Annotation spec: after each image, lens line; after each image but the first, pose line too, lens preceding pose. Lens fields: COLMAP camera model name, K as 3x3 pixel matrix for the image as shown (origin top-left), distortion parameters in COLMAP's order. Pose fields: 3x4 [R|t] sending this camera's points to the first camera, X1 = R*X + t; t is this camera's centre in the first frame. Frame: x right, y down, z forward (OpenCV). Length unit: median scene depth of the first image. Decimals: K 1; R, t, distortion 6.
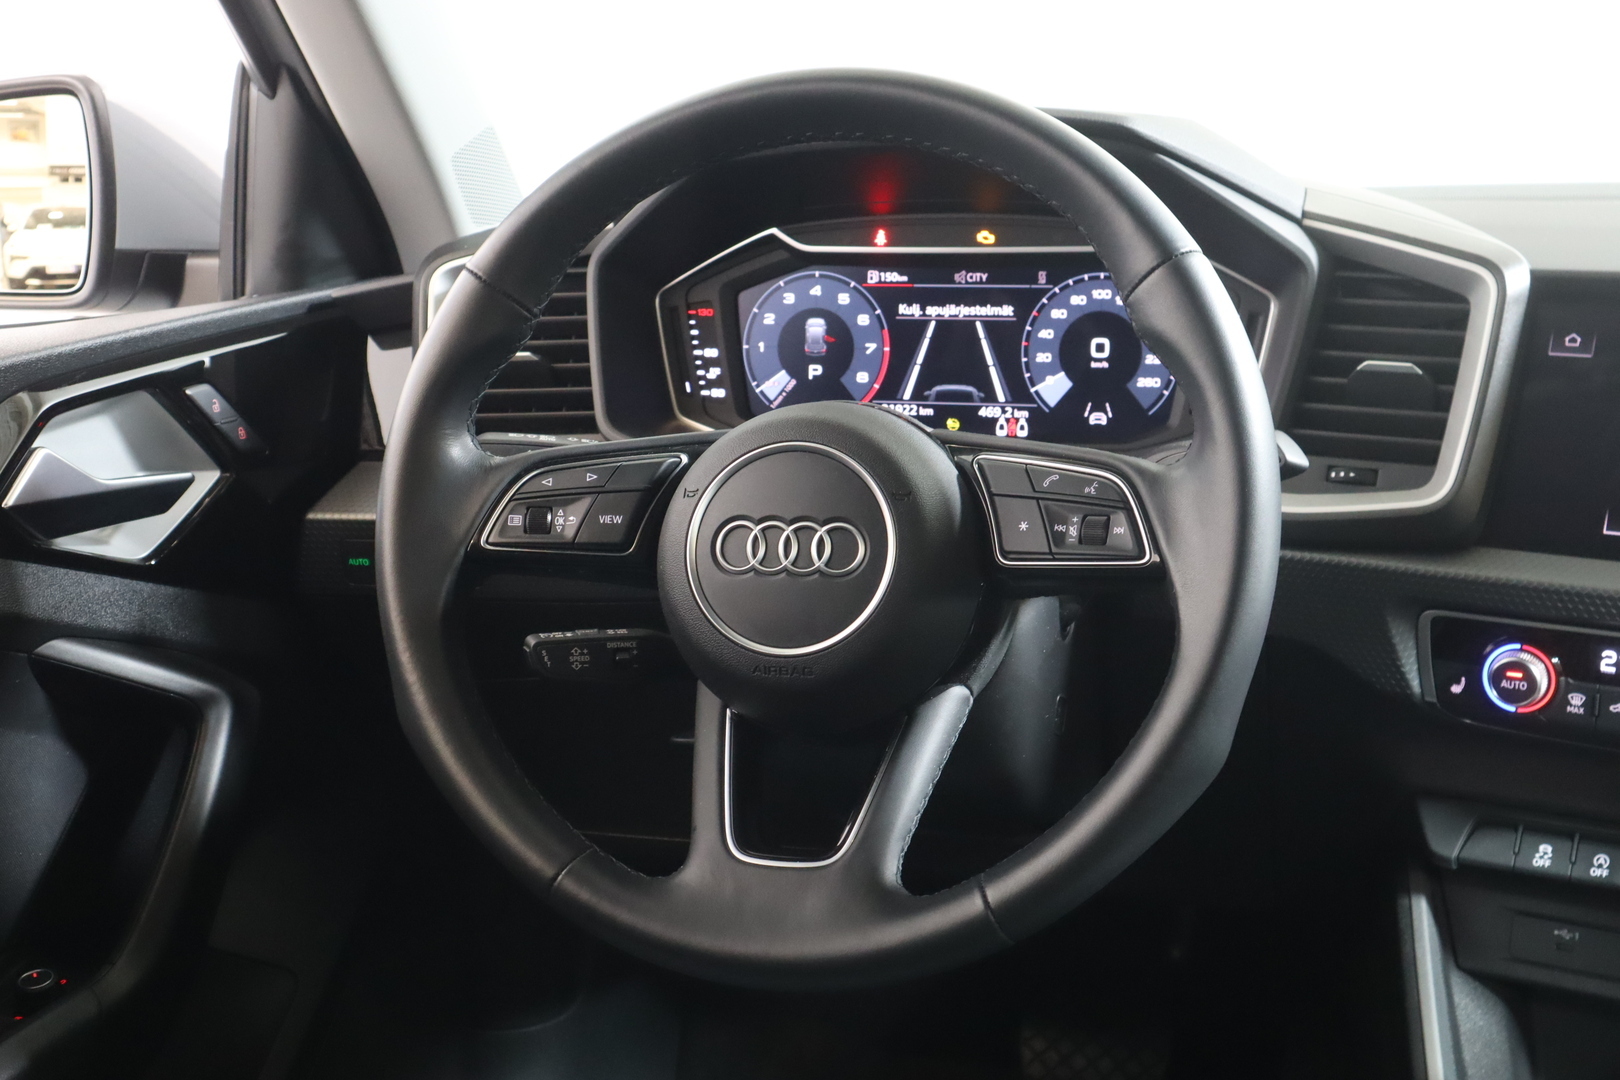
lens RADIAL K [[1996.4, 0, 810.0], [0, 1996.4, 540.0], [0, 0, 1]] dist [-0.000597, 0.027309]
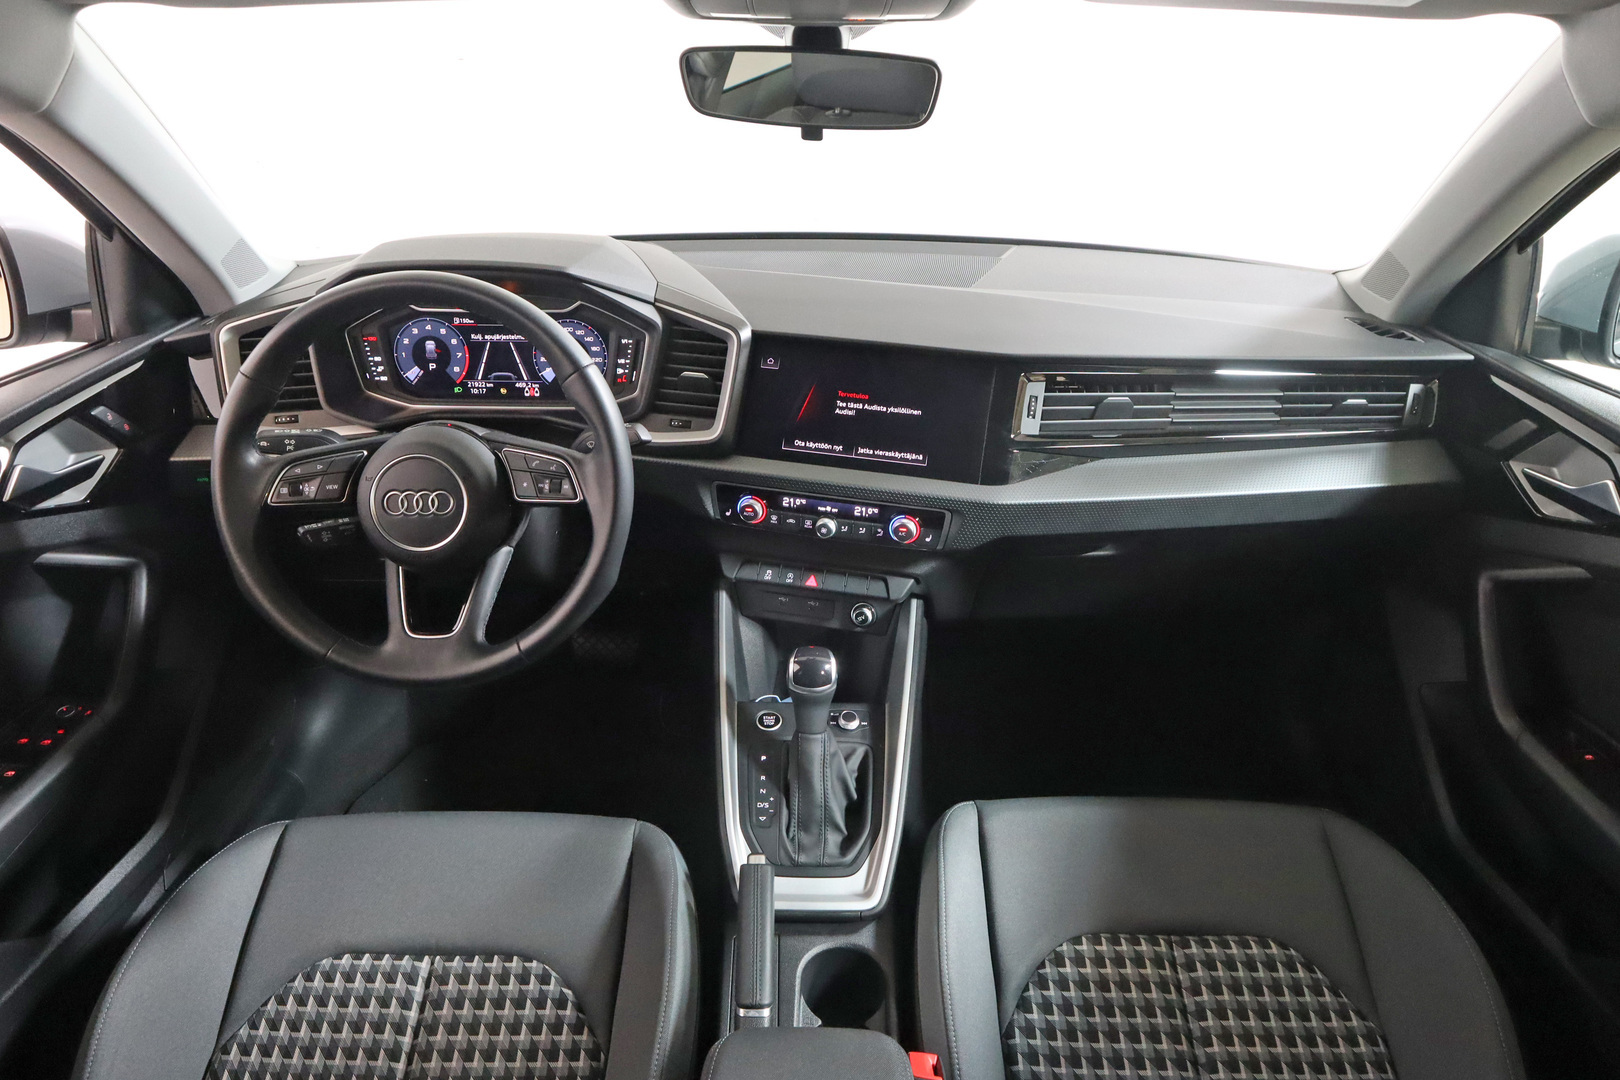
lens RADIAL K [[1089.6, 0, 810.0], [0, 1089.6, 540.0], [0, 0, 1]] dist [0.001570, -0.001623]
pose [[0.958113, -0.095962, 0.269833, 0.064592], [0.028735, 0.969648, 0.242809, -0.202452], [-0.284944, -0.224885, 0.931791, -0.233308]]
